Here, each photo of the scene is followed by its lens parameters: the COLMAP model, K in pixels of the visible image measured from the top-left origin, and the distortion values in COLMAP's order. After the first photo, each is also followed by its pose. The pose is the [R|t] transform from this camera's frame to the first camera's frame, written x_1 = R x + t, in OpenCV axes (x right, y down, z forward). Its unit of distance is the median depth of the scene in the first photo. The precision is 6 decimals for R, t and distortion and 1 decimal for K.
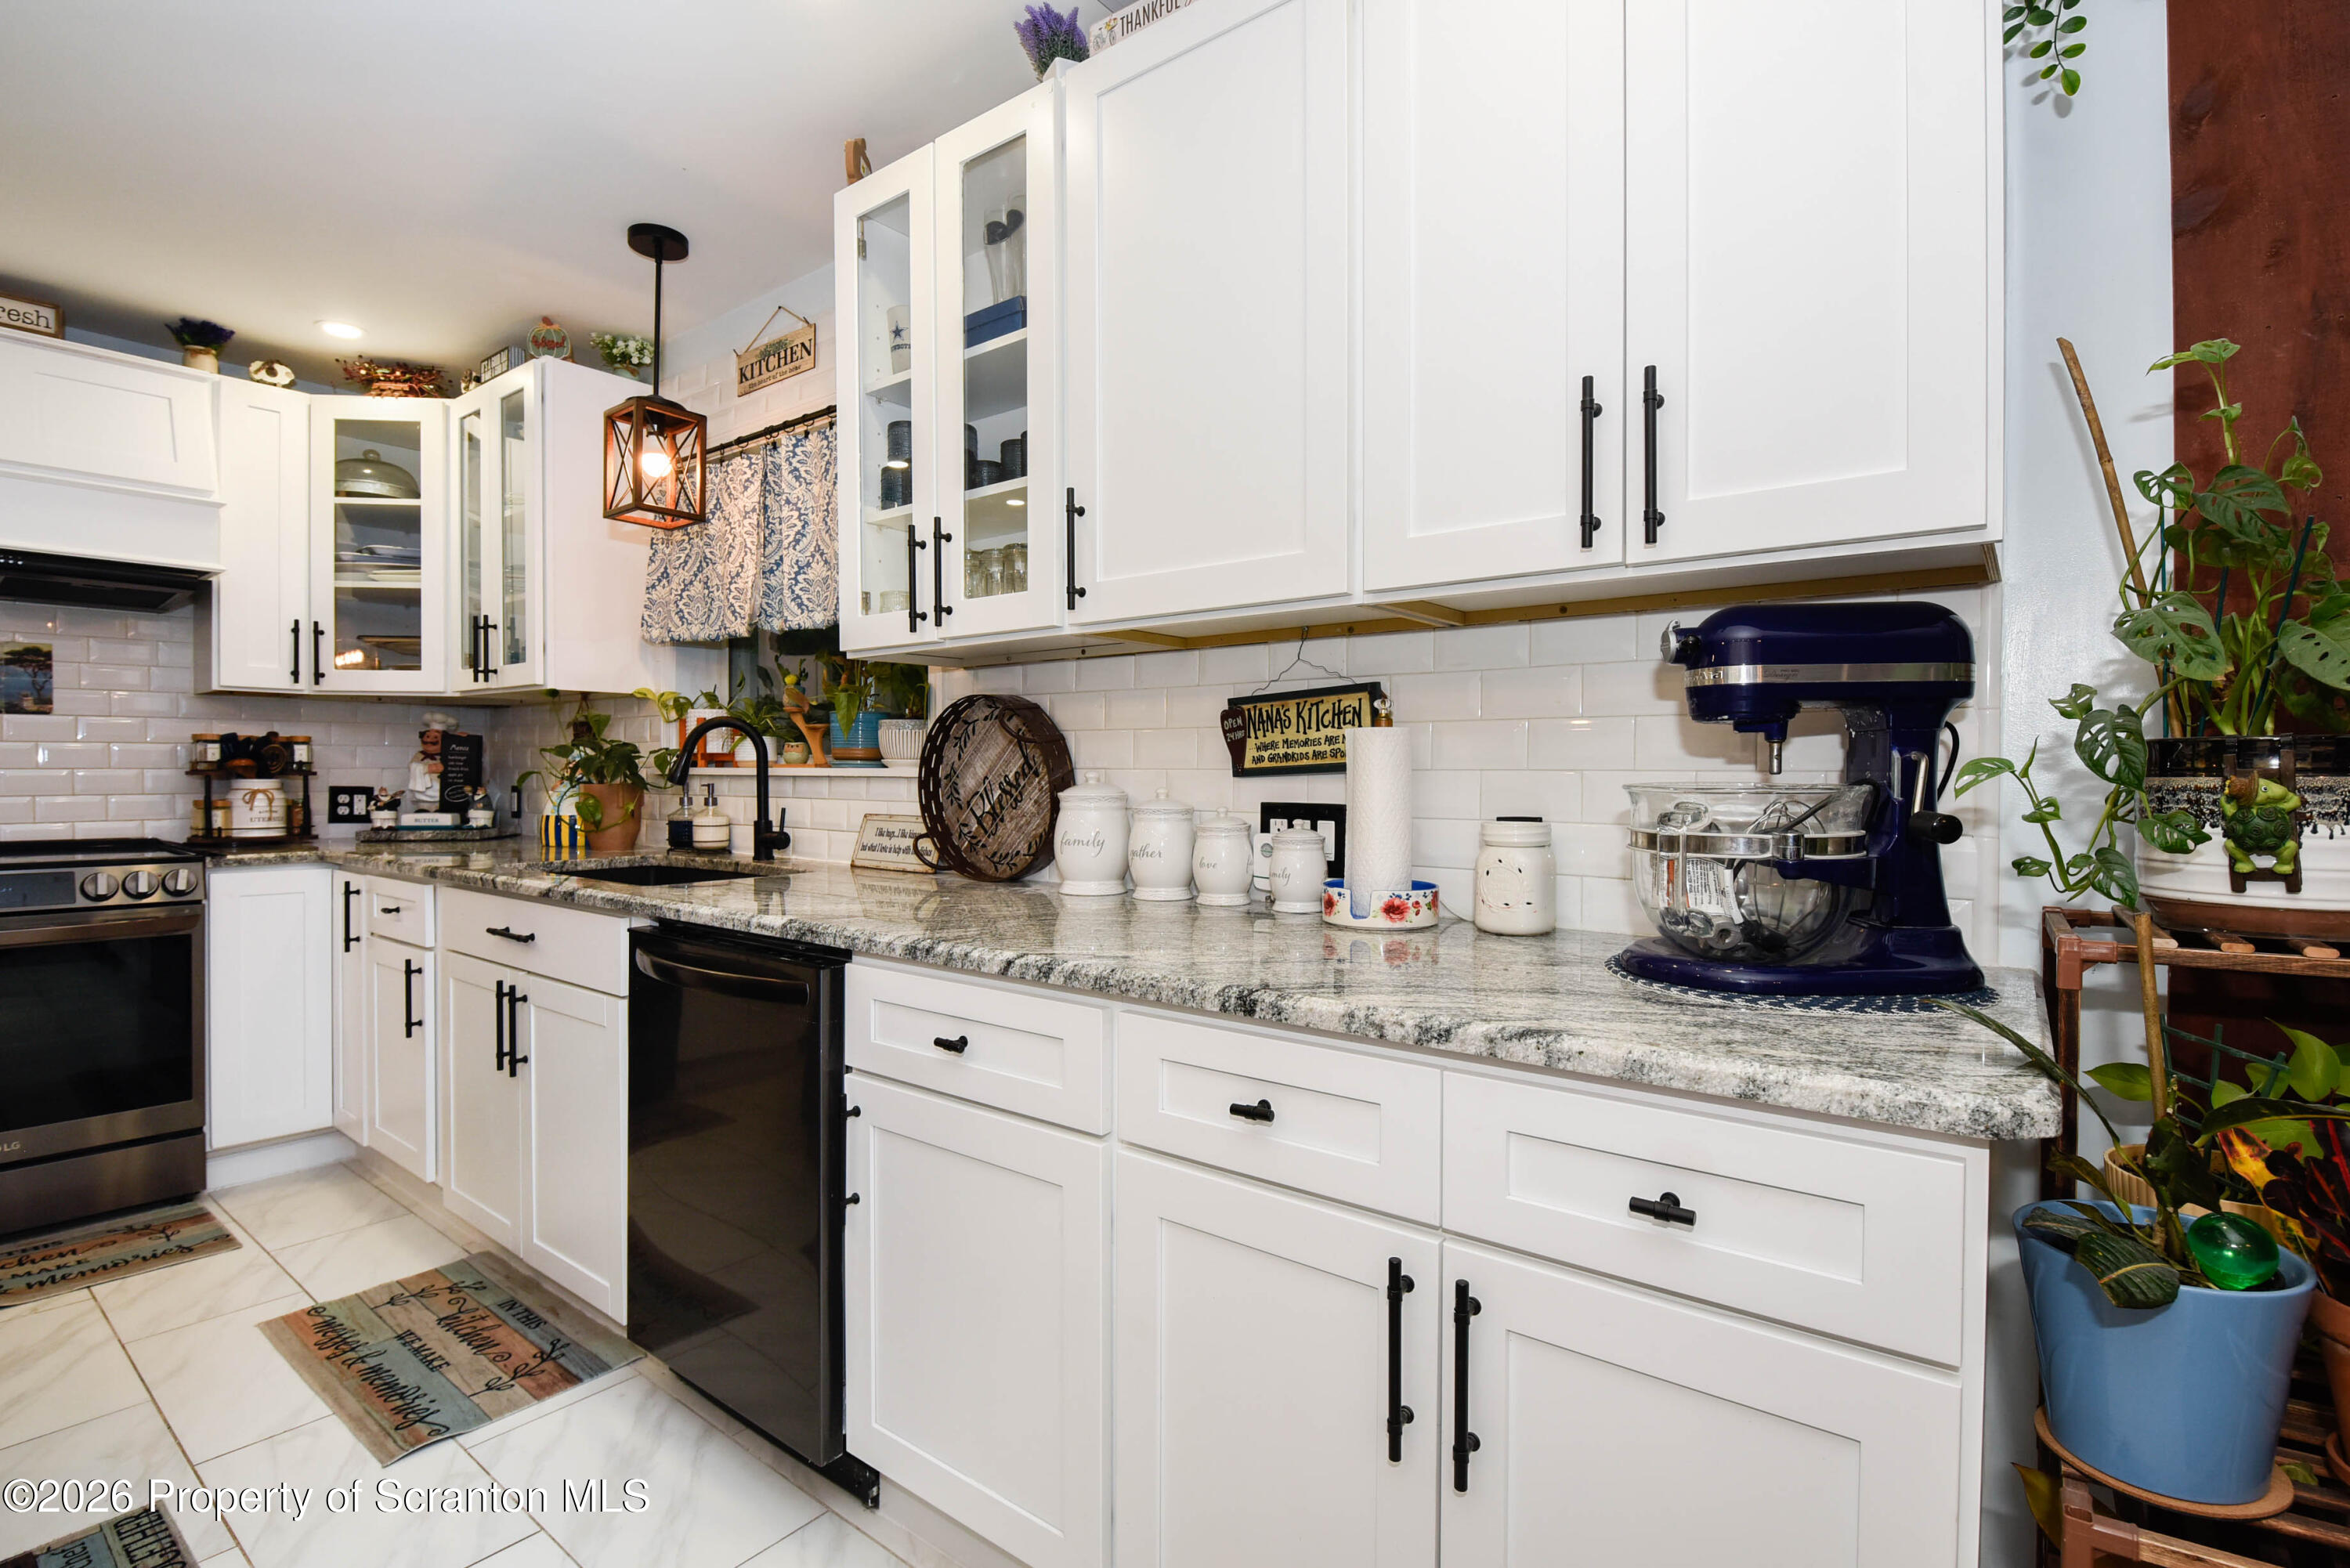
lens RADIAL K [[1101.3, 0, 1175.6], [0, 1101.3, 784.3], [0, 0, 1]] dist [-0.014859, -0.003196]
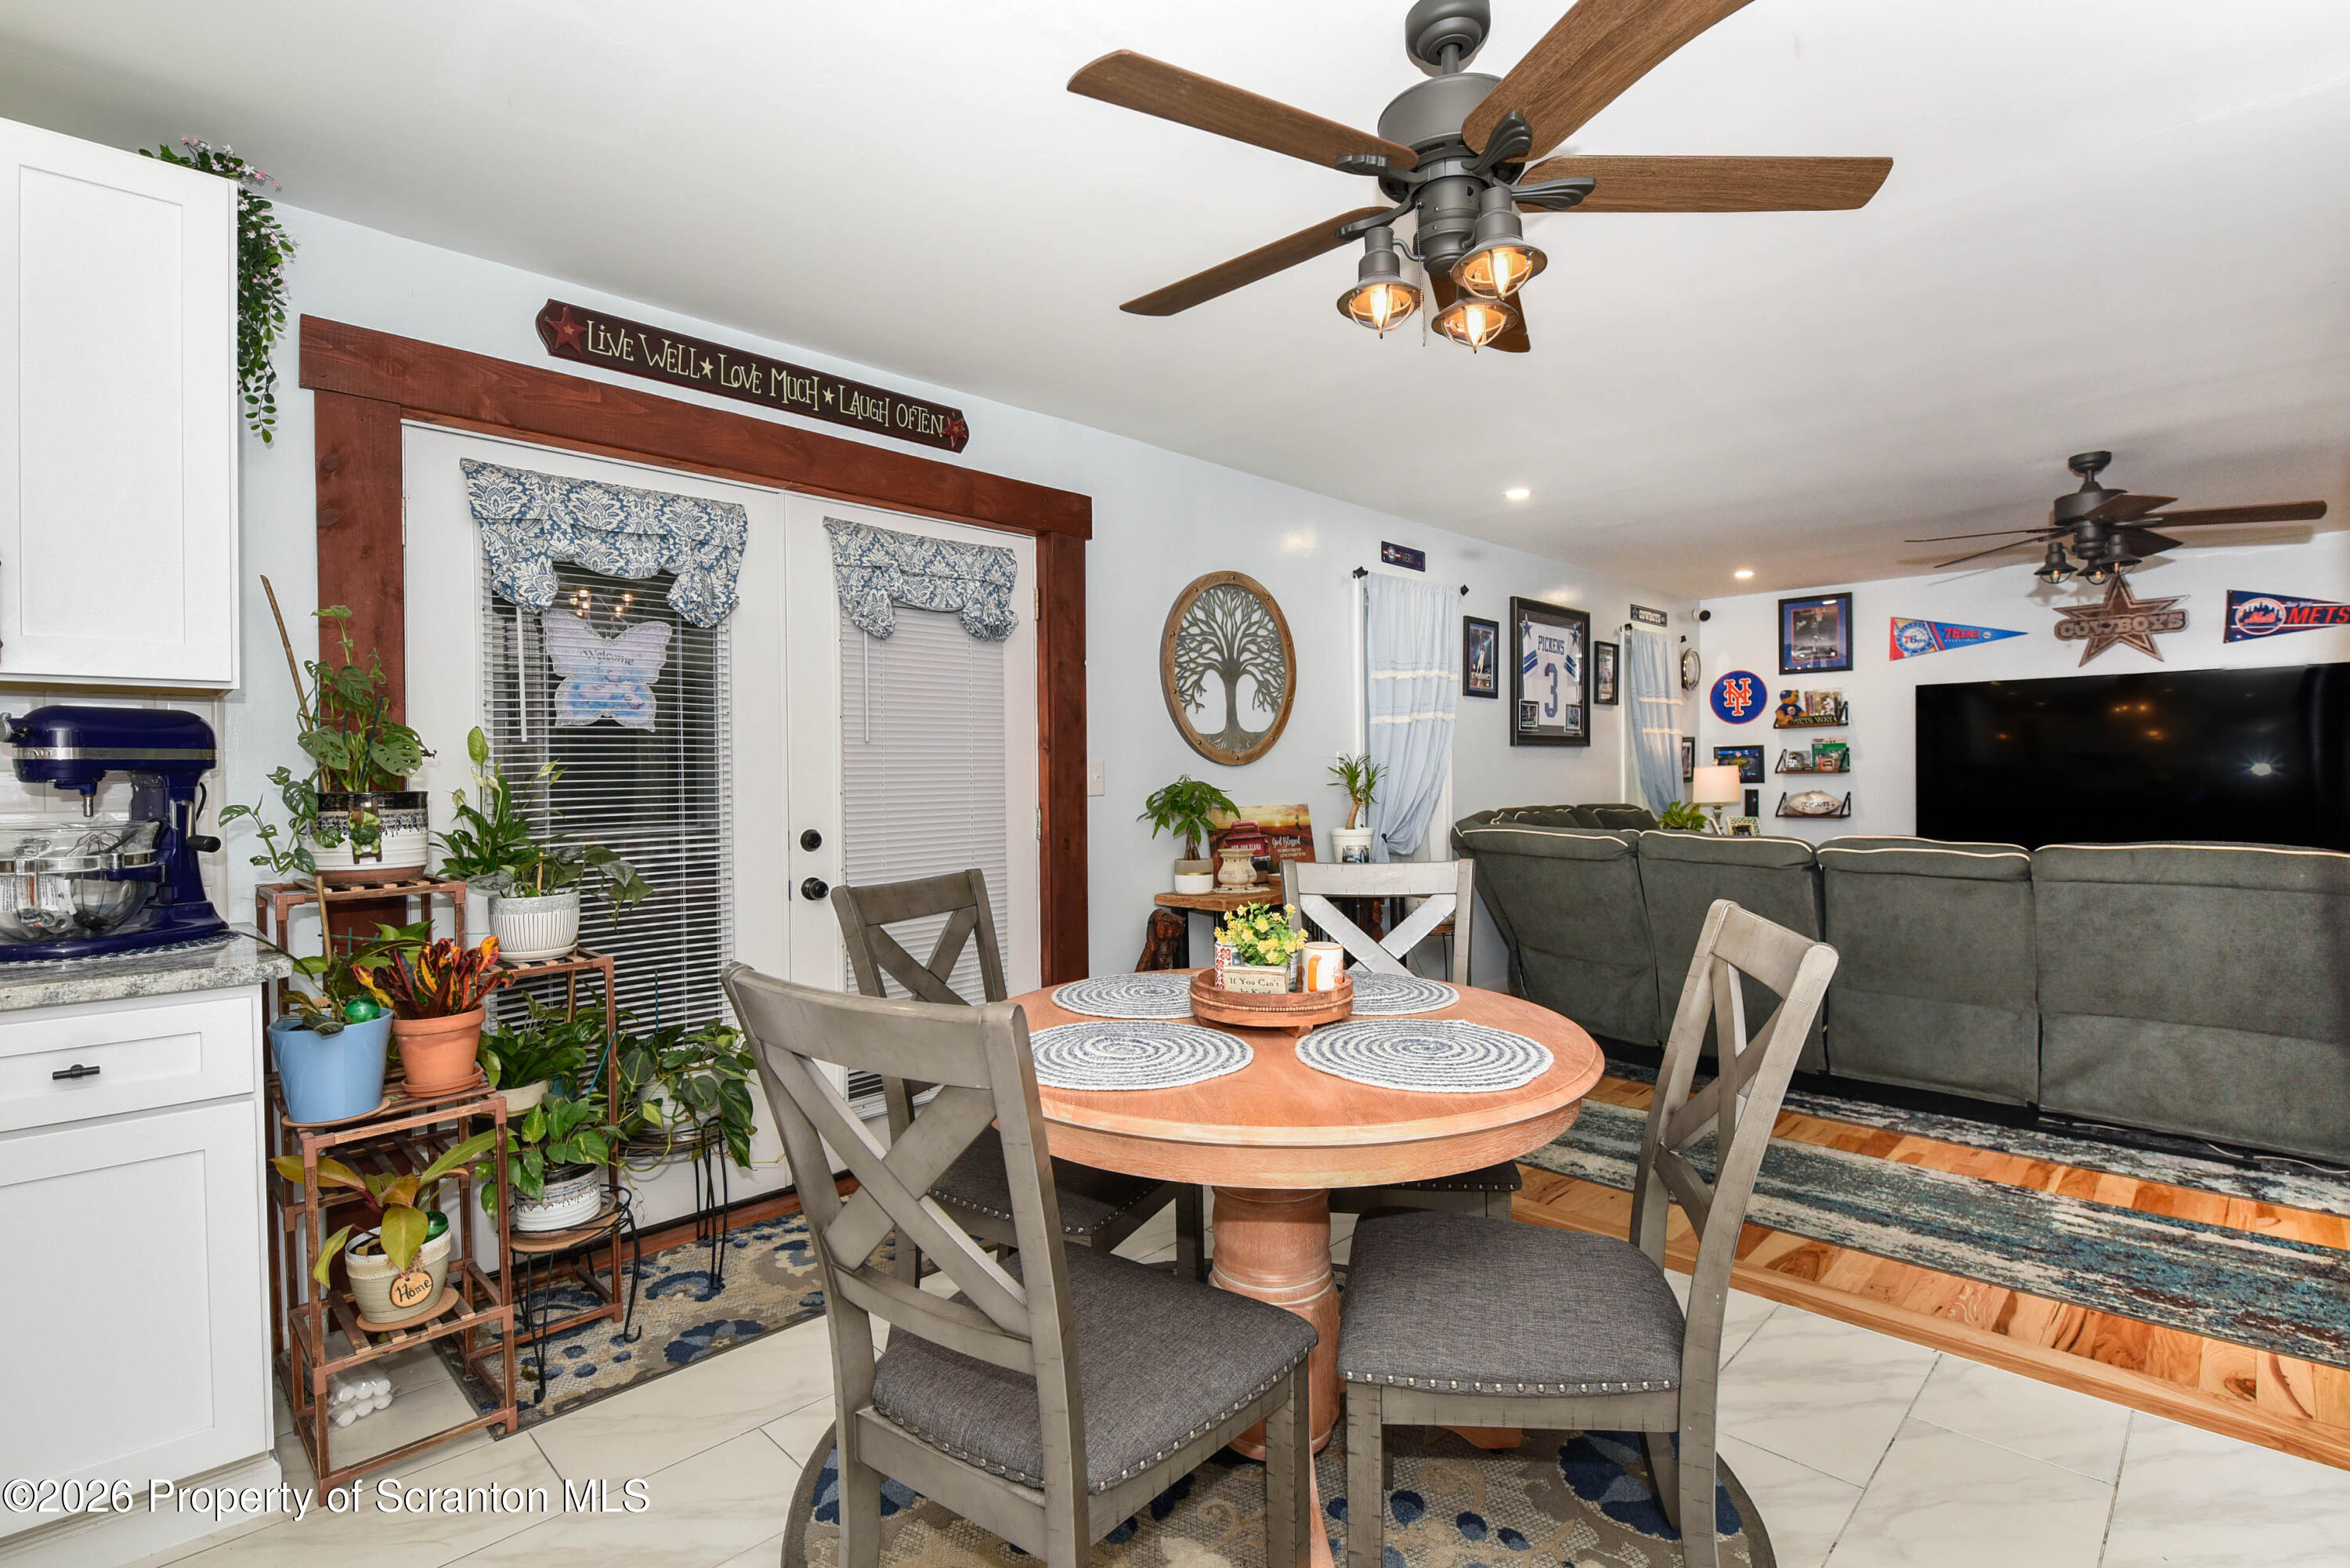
lens RADIAL K [[1101.3, 0, 1180.8], [0, 1101.3, 786.3], [0, 0, 1]] dist [-0.014859, -0.003196]
pose [[0.132310, -0.017020, 0.991062, -0.850373], [0.019467, 0.999704, 0.014570, -0.049760], [-0.991017, 0.017365, 0.132602, -0.821090]]
